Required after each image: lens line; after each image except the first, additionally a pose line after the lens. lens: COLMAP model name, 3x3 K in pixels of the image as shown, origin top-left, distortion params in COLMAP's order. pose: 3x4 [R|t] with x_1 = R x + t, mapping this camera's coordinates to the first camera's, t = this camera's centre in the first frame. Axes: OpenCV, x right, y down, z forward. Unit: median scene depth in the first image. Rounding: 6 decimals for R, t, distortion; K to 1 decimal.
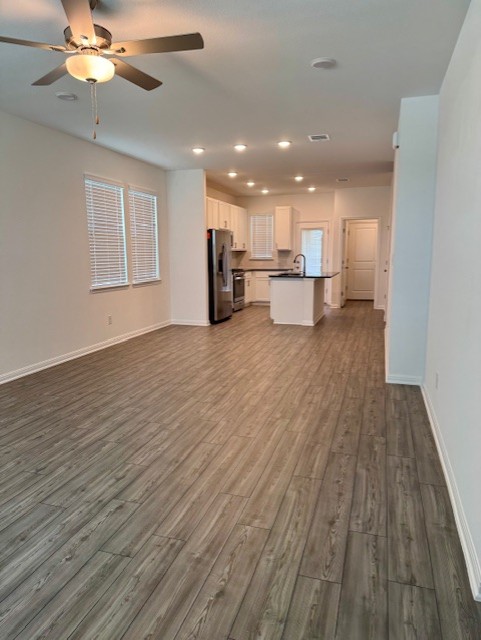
lens RADIAL K [[454.8, 0, 240.5], [0, 454.8, 320.0], [0, 0, 1]] dist [0.178349, 0.000231]
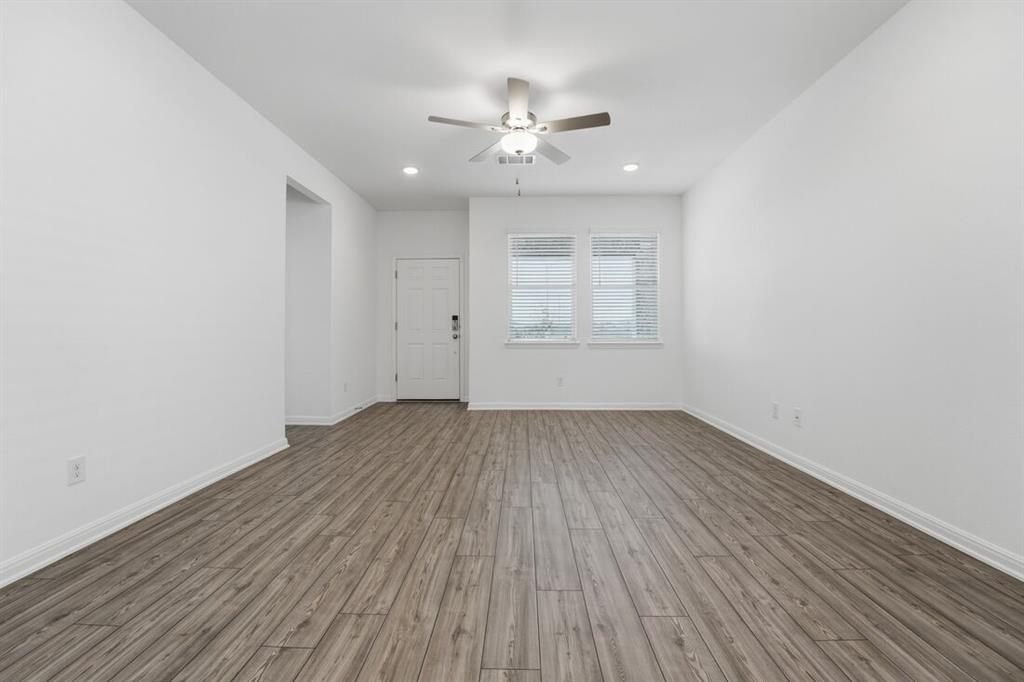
lens RADIAL K [[432.3, 0, 508.7], [0, 432.3, 334.6], [0, 0, 1]] dist [0.000151, 0.000015]
pose [[-0.963157, 0.015451, -0.268496, 0.014750], [-0.027784, 0.987290, 0.156481, -0.153972], [0.267502, 0.158176, -0.950486, 1.636325]]
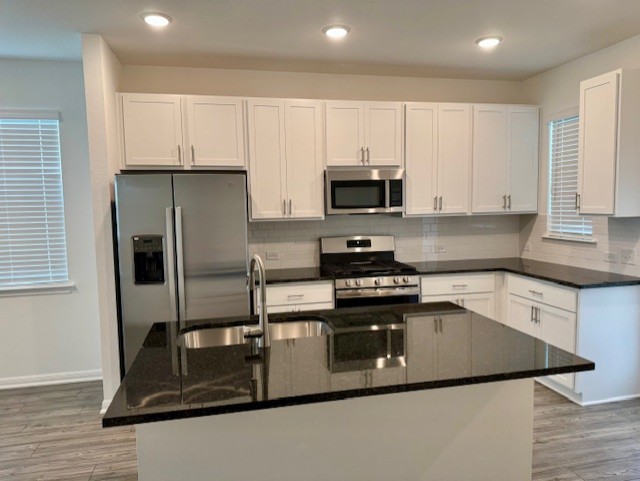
lens RADIAL K [[439.7, 0, 320.0], [0, 439.7, 240.5], [0, 0, 1]] dist [0.002715, 0.001539]
pose [[0.501610, 0.065729, -0.862593, 0.054384], [-0.109974, 0.993865, 0.011780, -0.025840], [0.858075, 0.088954, 0.505761, 0.149123]]
